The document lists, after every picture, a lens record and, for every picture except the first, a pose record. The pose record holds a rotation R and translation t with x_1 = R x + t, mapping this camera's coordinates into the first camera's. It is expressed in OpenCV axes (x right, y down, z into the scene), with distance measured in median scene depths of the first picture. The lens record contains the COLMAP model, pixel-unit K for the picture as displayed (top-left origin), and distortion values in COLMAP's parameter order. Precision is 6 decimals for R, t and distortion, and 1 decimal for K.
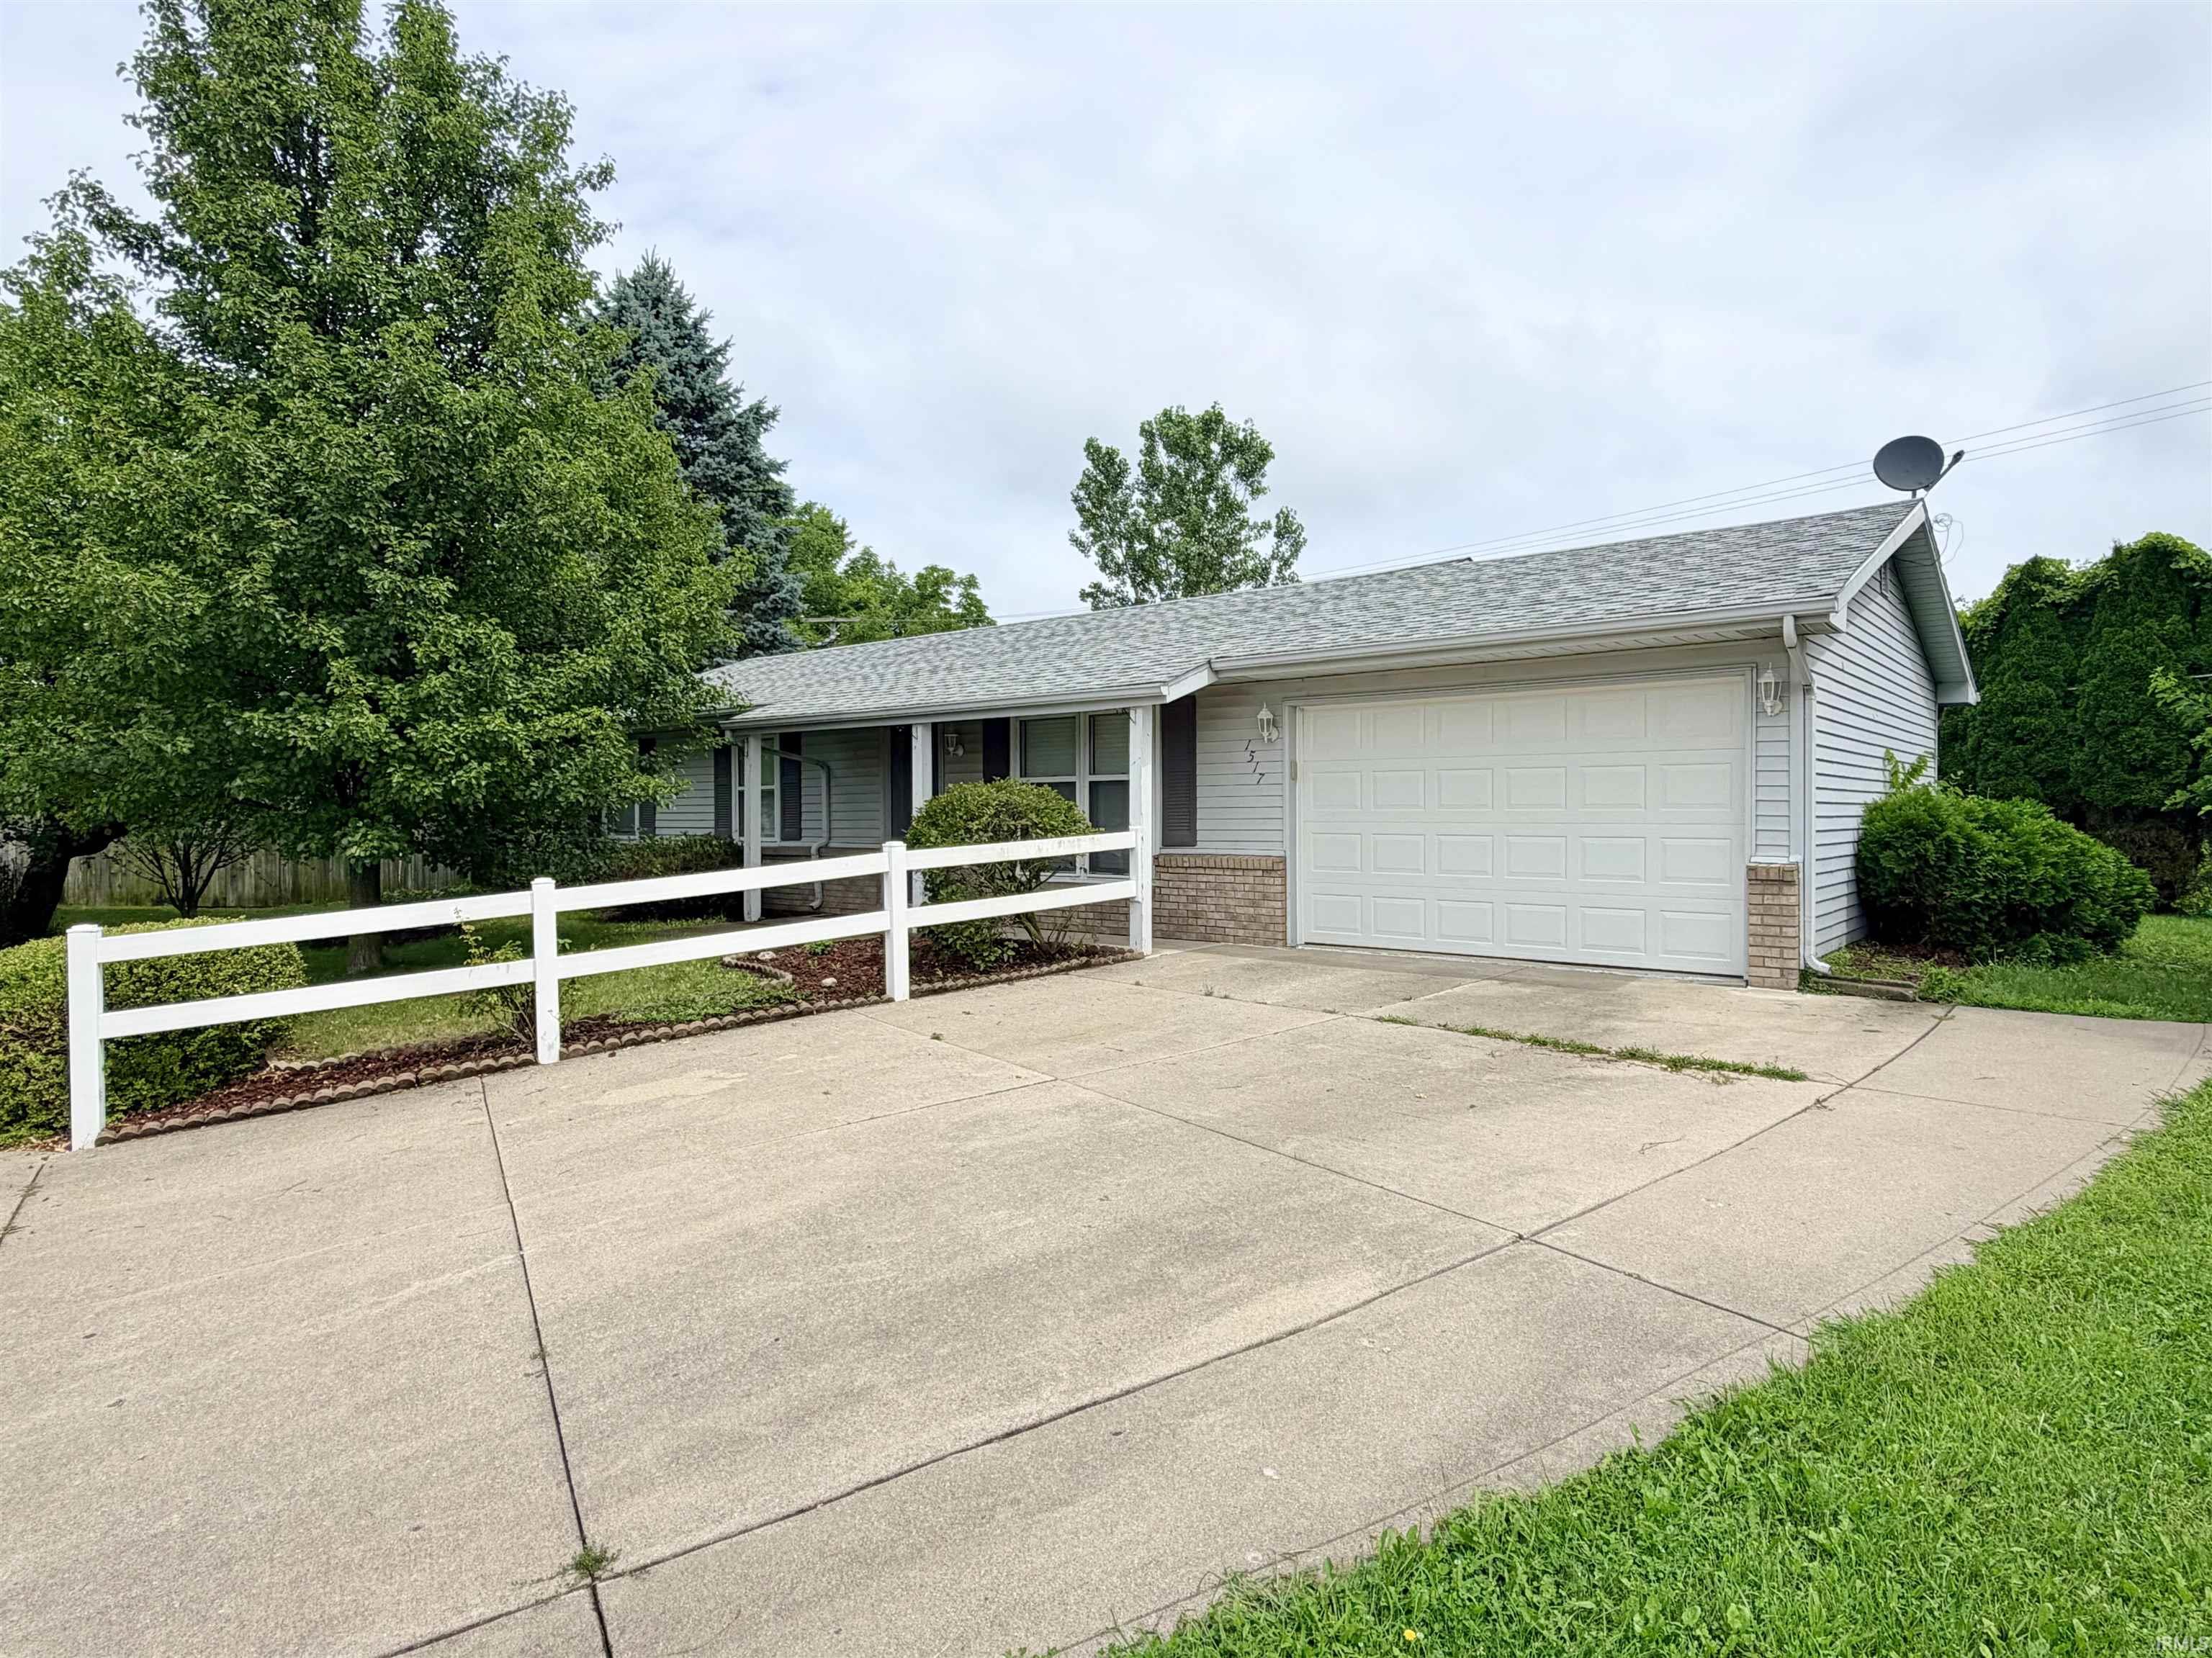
lens RADIAL K [[1184.8, 0, 1106.0], [0, 1184.8, 829.0], [0, 0, 1]] dist [-0.018863, 0.000832]
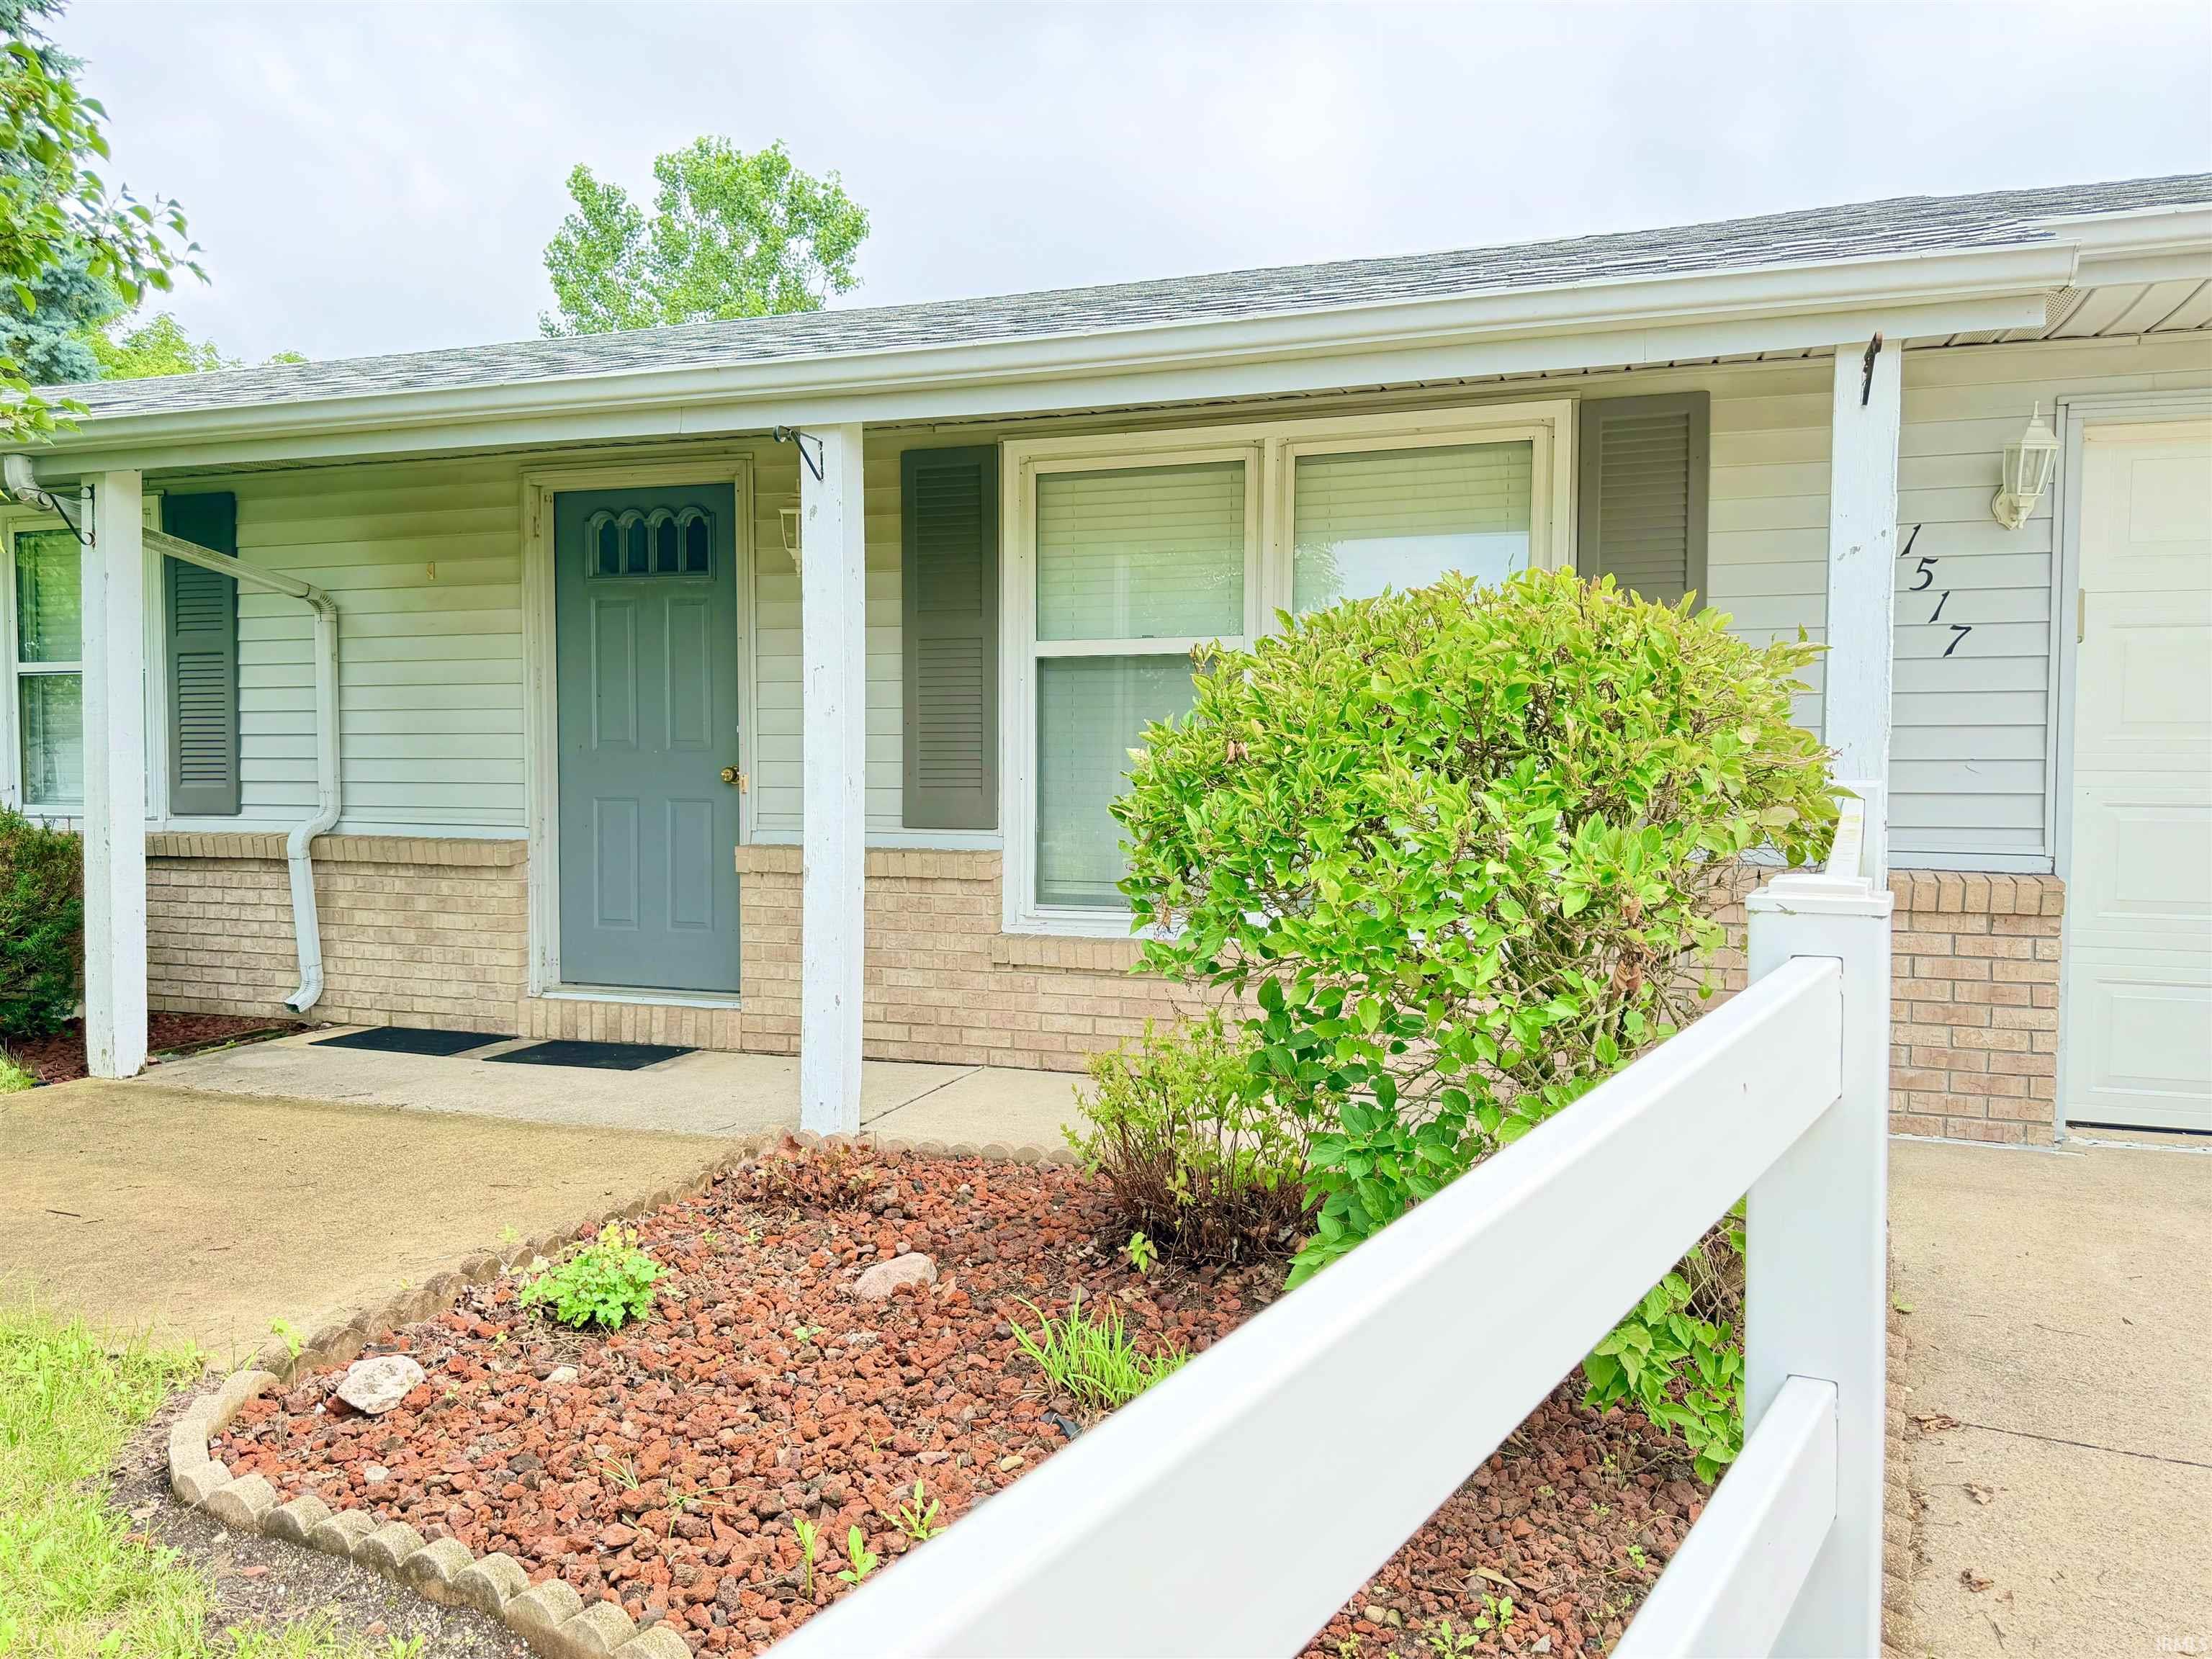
lens RADIAL K [[1585.5, 0, 1106.0], [0, 1585.5, 829.5], [0, 0, 1]] dist [-0.001056, -0.001825]
pose [[0.938726, -0.002671, 0.344653, -0.041037], [-0.005332, 0.999738, 0.022271, 0.000426], [-0.344622, -0.022744, 0.938466, 0.107183]]
